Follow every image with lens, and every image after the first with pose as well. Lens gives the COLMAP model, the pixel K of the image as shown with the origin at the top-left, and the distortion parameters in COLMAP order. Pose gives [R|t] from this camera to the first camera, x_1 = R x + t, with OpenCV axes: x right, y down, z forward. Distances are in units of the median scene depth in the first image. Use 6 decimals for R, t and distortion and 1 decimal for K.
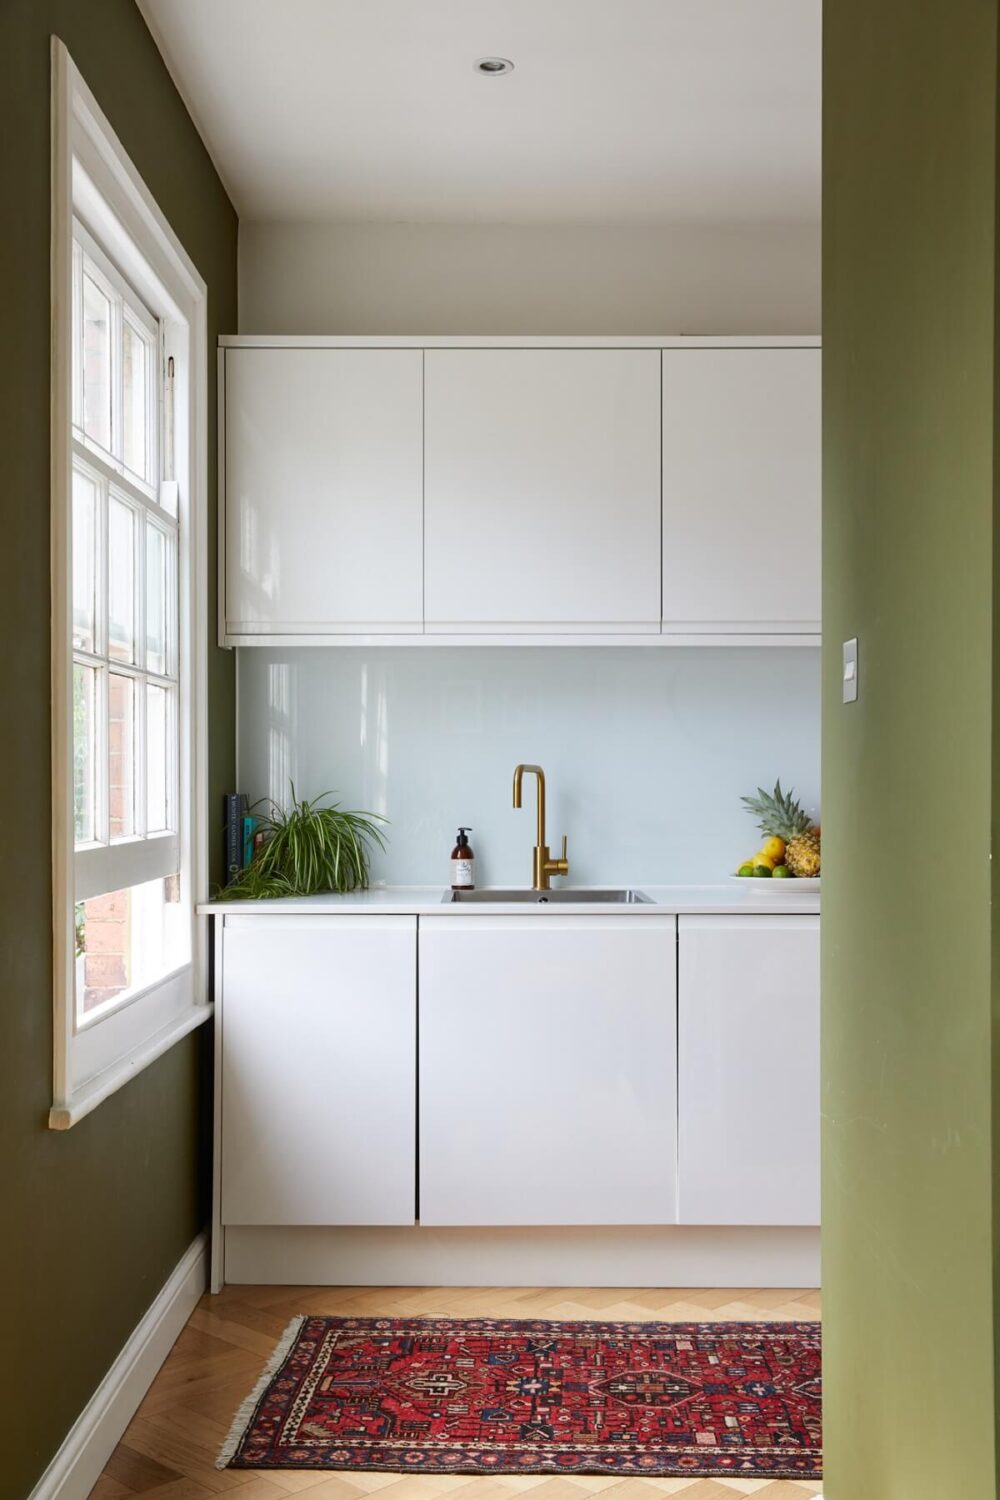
lens RADIAL K [[1618.2, 0, 477.1], [0, 1618.2, 752.8], [0, 0, 1]] dist [-0.001467, 0.020876]
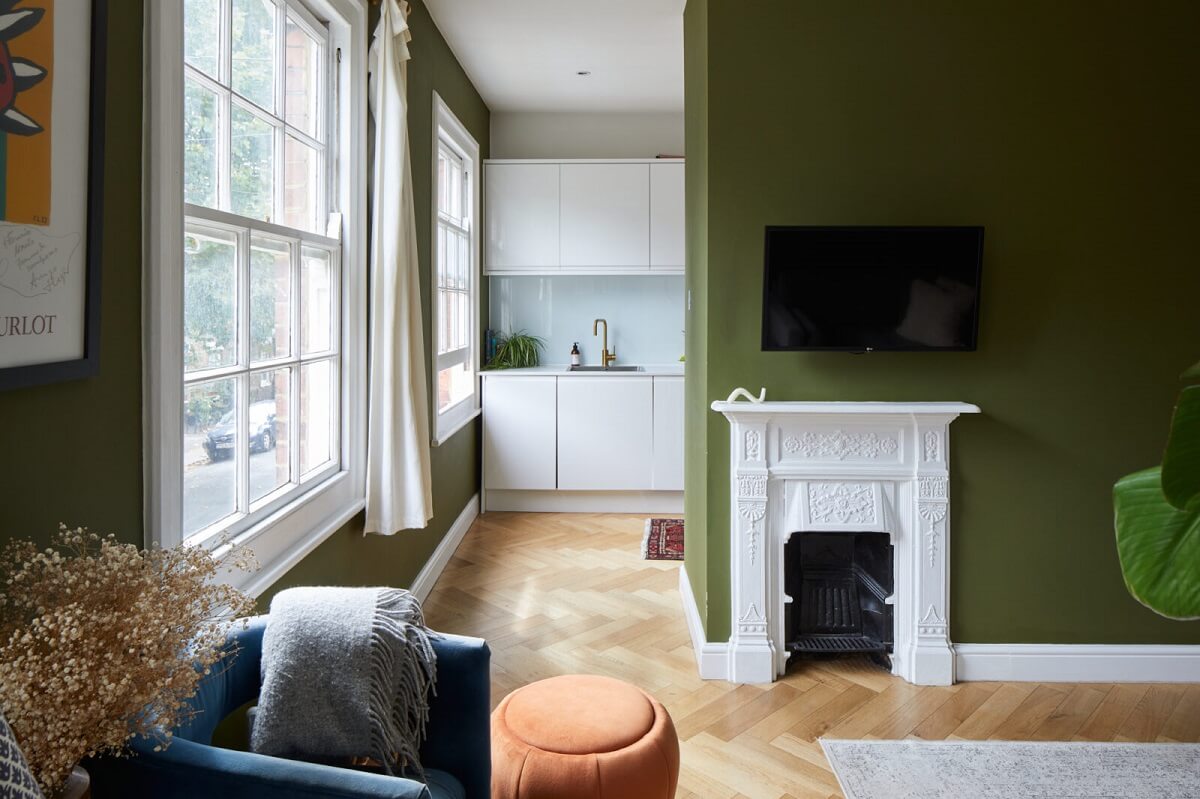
lens RADIAL K [[794.8, 0, 599.1], [0, 794.8, 312.7], [0, 0, 1]] dist [-0.029334, -0.000948]
pose [[0.999997, 0.002501, -0.000829, 0.033245], [-0.002480, 0.999692, 0.024685, -0.037002], [0.000891, -0.024683, 0.999695, -0.313101]]
